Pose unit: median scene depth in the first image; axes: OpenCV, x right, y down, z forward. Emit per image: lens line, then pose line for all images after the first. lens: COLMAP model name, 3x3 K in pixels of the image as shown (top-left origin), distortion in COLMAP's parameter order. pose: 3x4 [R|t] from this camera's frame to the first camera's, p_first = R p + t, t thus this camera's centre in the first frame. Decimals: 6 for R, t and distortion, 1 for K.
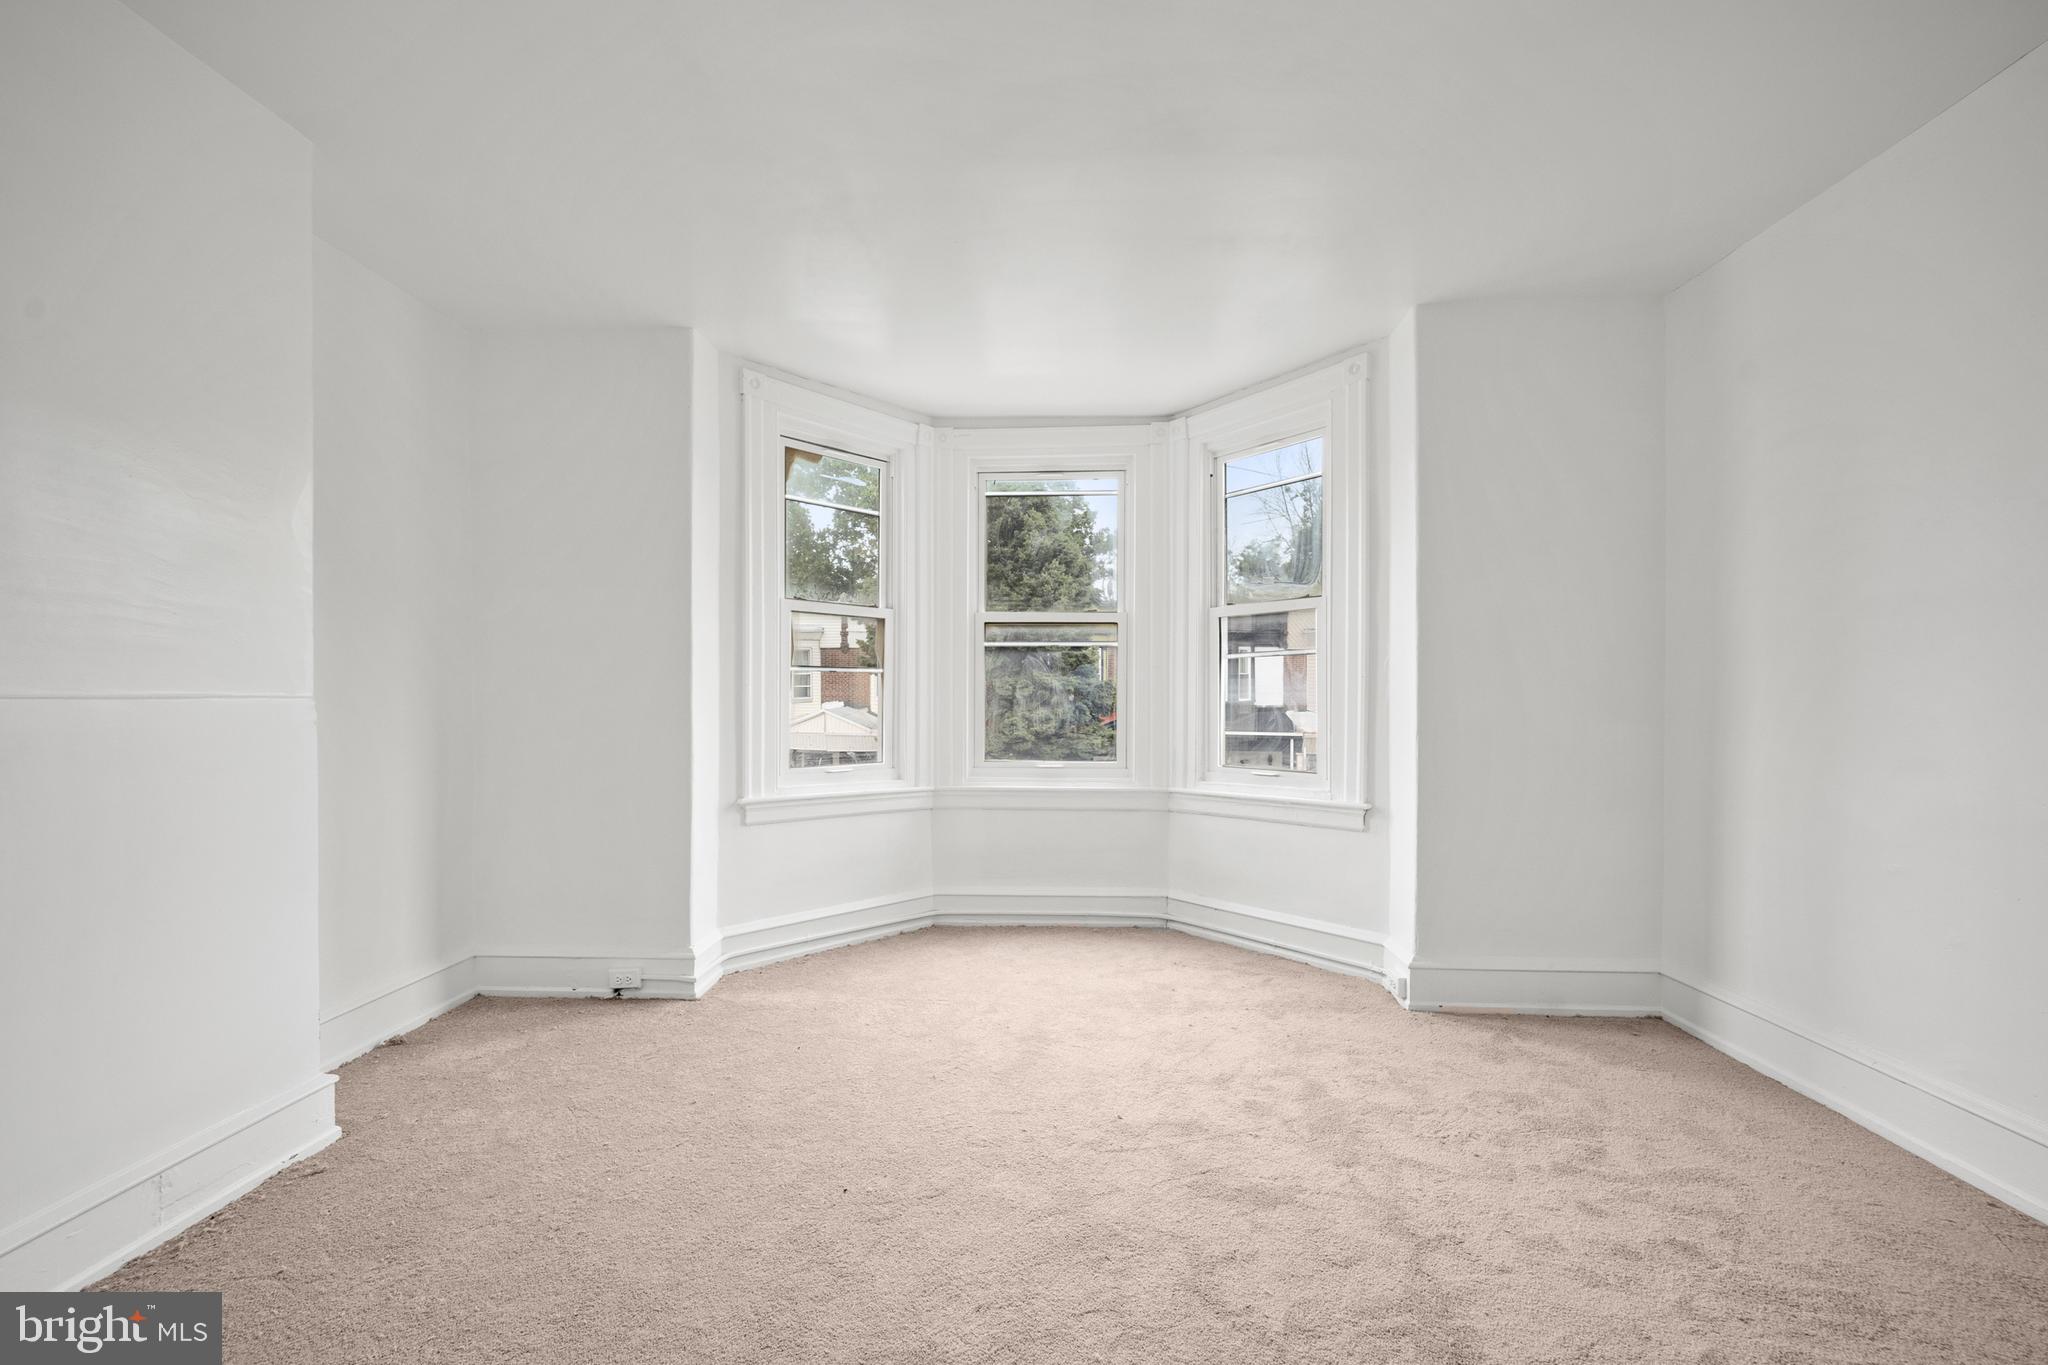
lens RADIAL K [[846.3, 0, 1024.0], [0, 846.3, 682.5], [0, 0, 1]] dist [-0.000663, -0.000093]
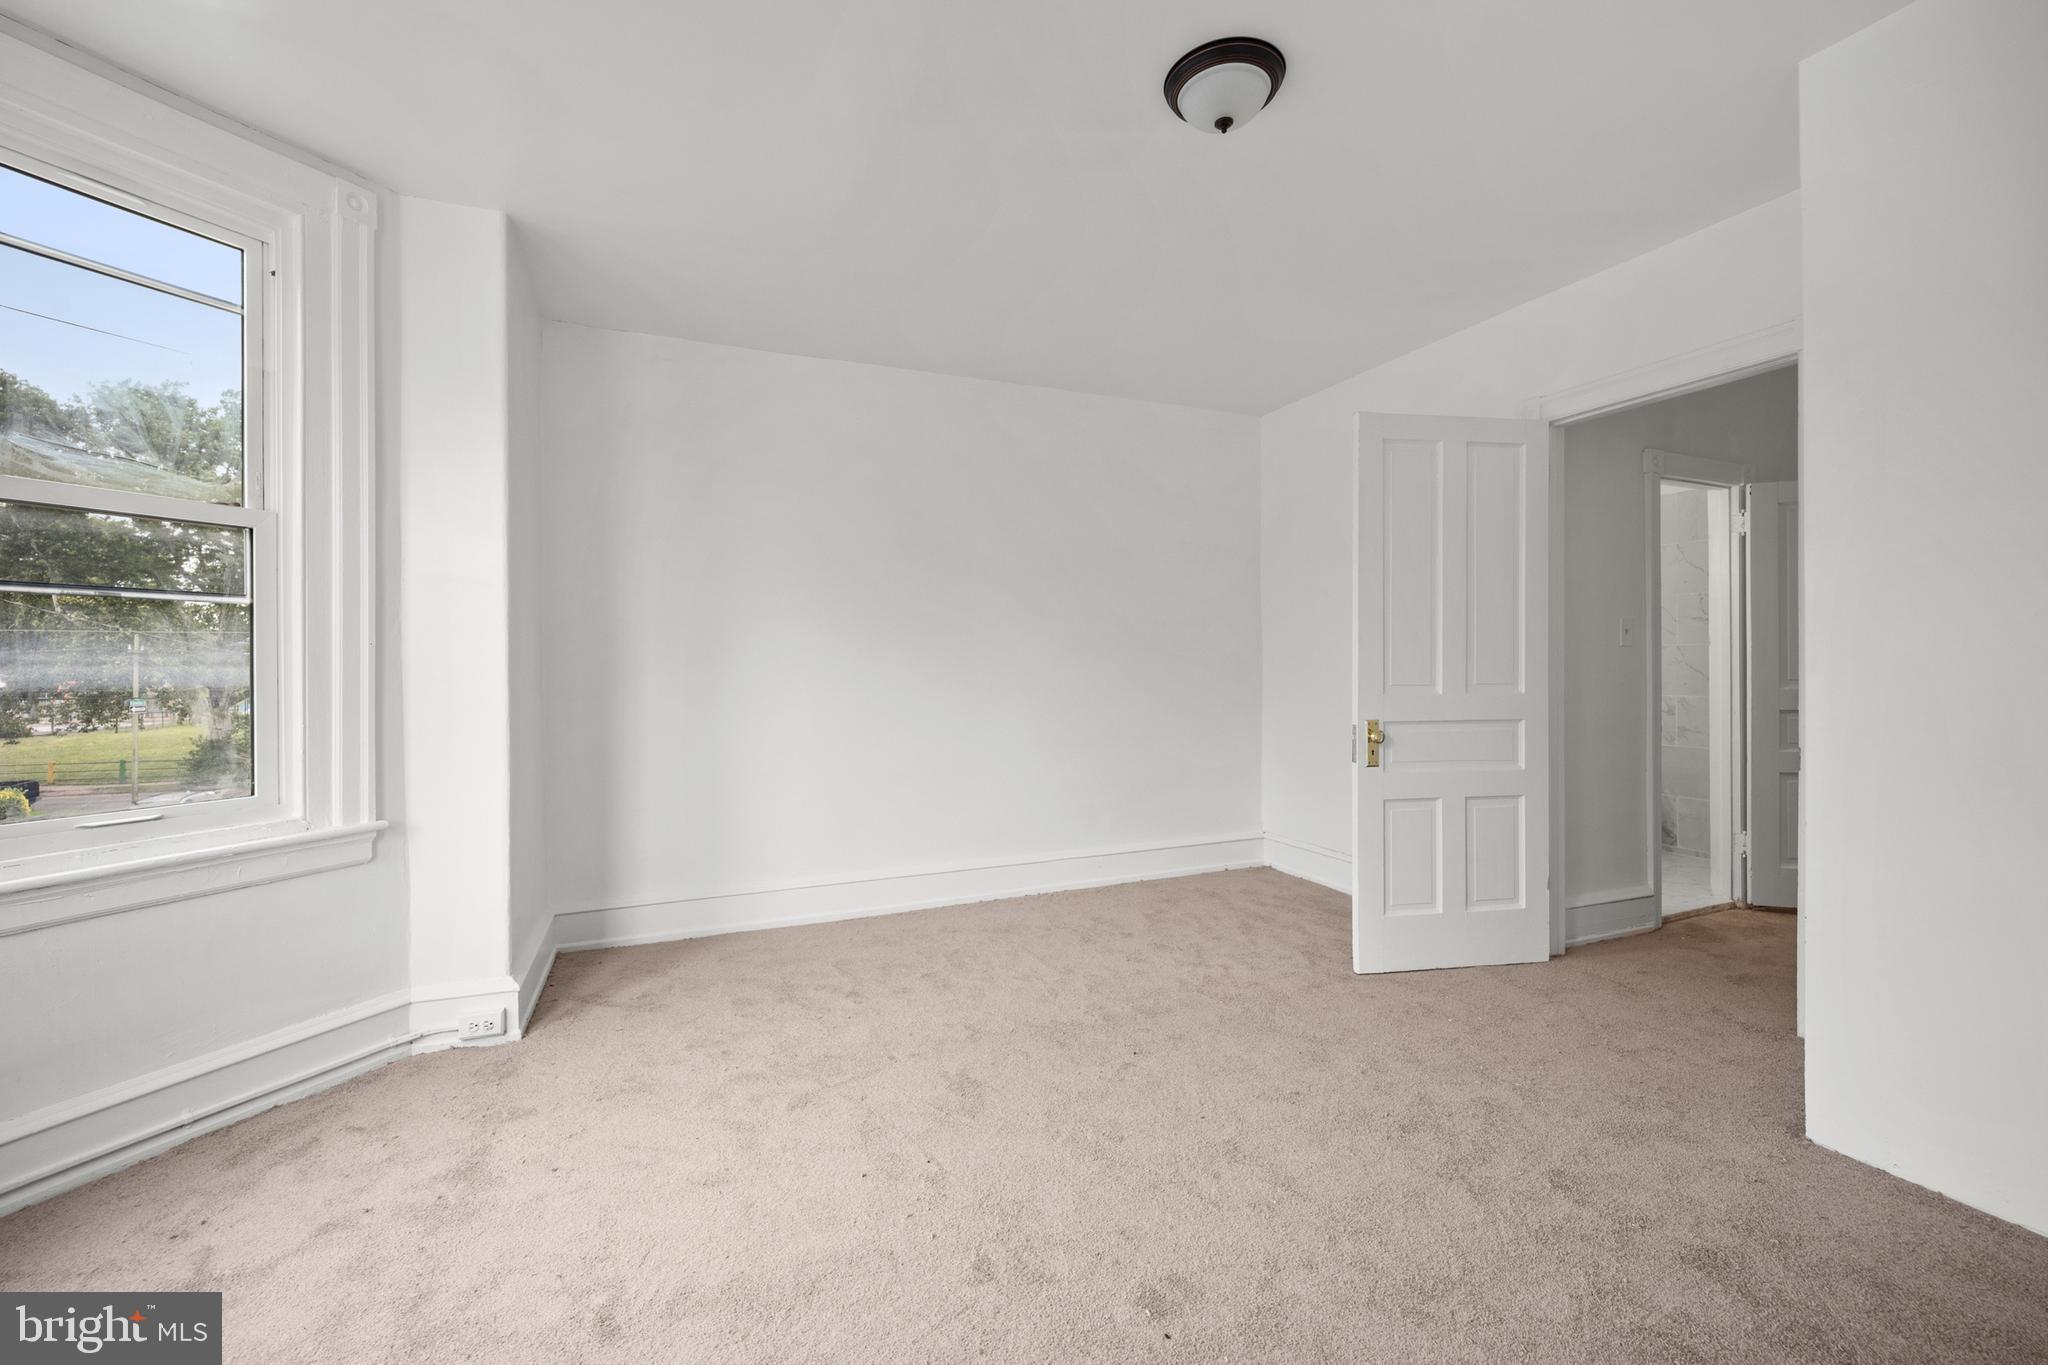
lens RADIAL K [[836.7, 0, 1015.4], [0, 836.7, 650.9], [0, 0, 1]] dist [-0.003617, -0.000498]
pose [[-0.415487, 0.021250, 0.909351, -0.466057], [-0.006984, 0.999623, -0.026551, 0.014372], [-0.909572, -0.017382, -0.415182, 0.804385]]
